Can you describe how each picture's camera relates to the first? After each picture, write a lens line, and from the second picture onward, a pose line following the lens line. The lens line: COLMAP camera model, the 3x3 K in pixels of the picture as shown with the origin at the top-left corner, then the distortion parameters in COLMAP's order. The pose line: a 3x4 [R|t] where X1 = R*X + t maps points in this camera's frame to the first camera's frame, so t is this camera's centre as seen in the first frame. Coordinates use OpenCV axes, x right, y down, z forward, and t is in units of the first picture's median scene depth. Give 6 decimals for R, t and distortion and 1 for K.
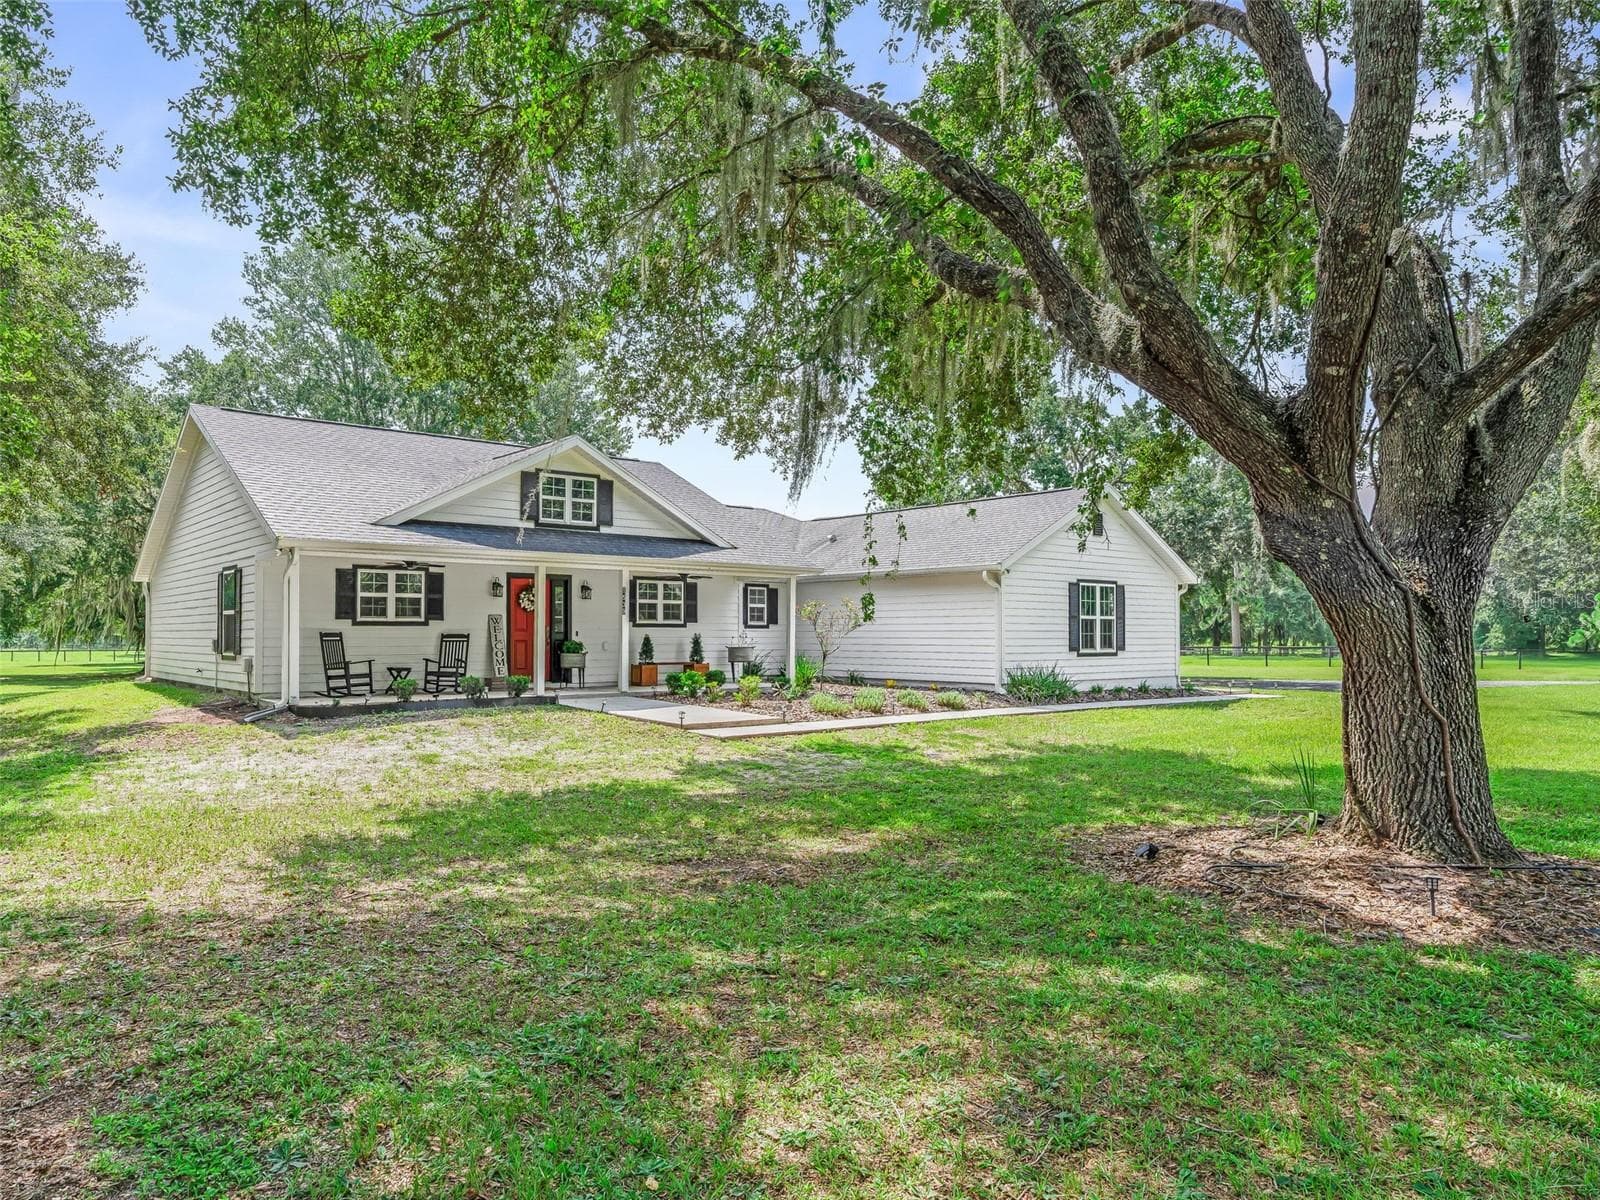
lens RADIAL K [[1062.6, 0, 800.0], [0, 1062.6, 600.0], [0, 0, 1]] dist [-0.005027, 0.000161]
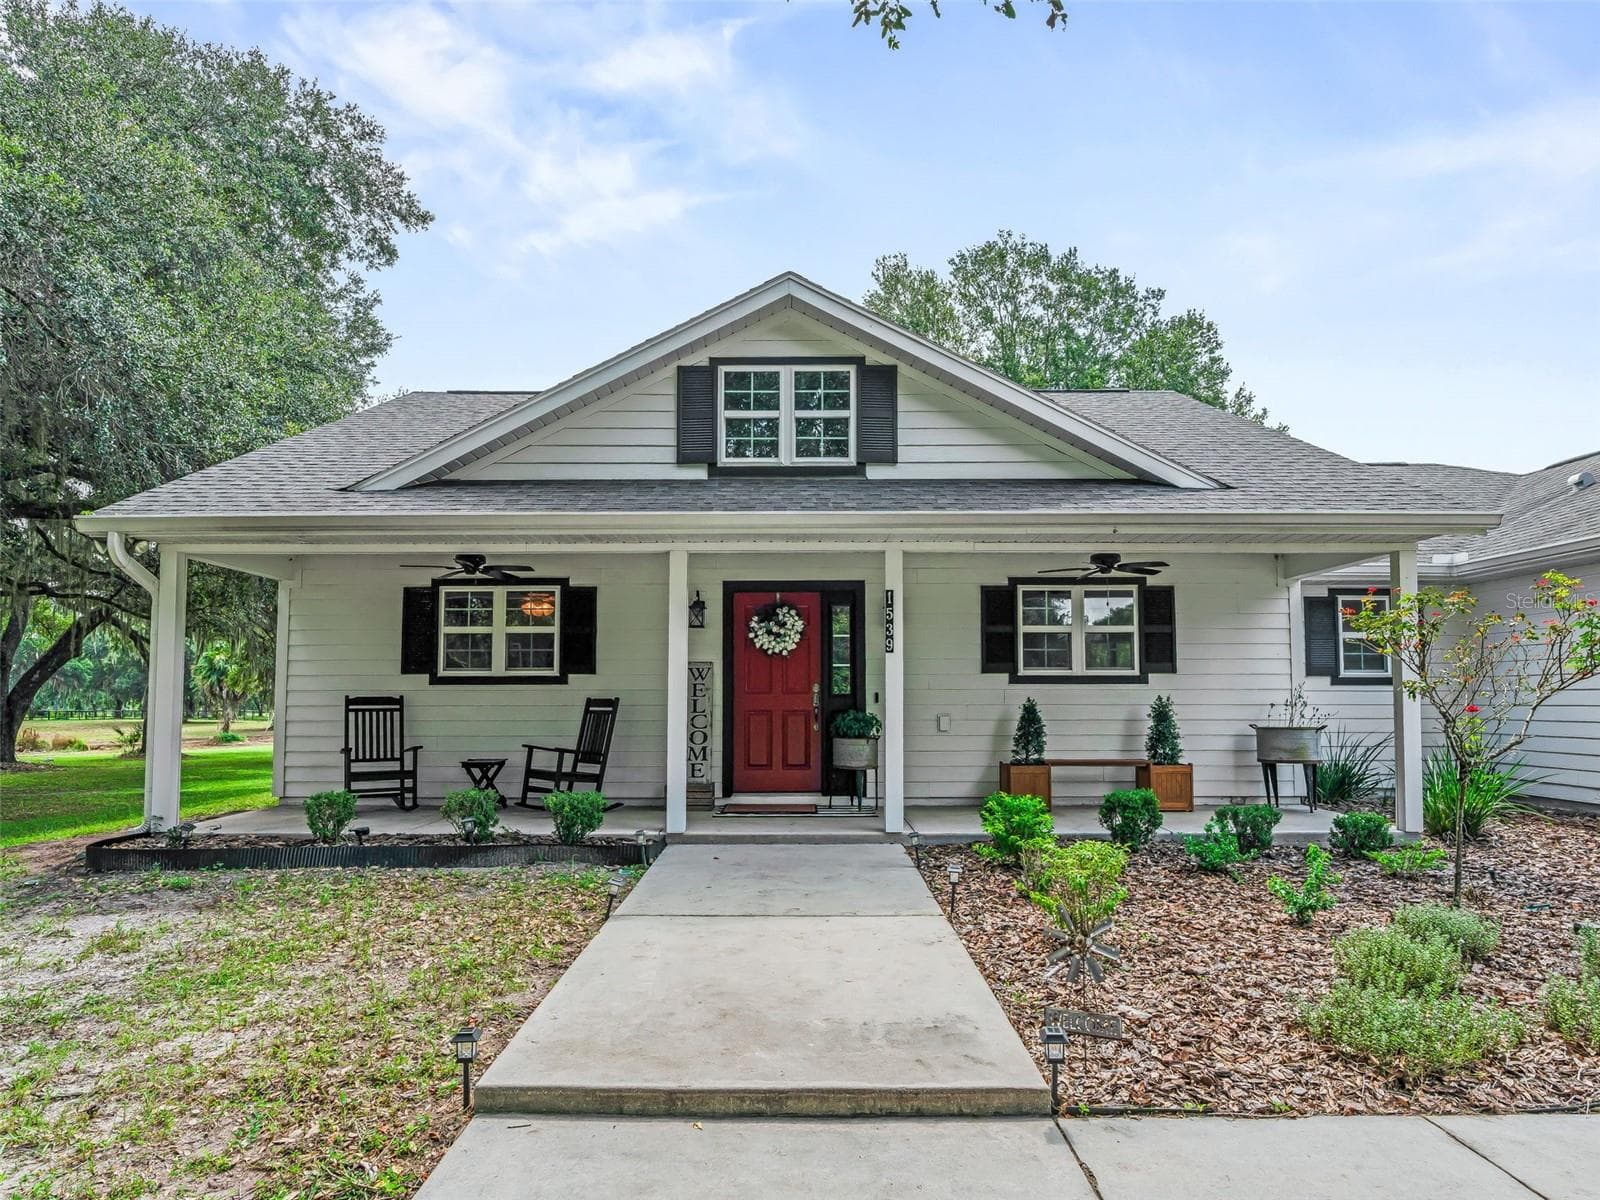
lens RADIAL K [[992.6, 0, 797.5], [0, 992.6, 636.5], [0, 0, 1]] dist [-0.033265, 0.000075]
pose [[0.743309, -0.046380, -0.667339, 0.074900], [0.023493, 0.998788, -0.043249, 0.023196], [0.668536, 0.016469, 0.743497, 0.658920]]
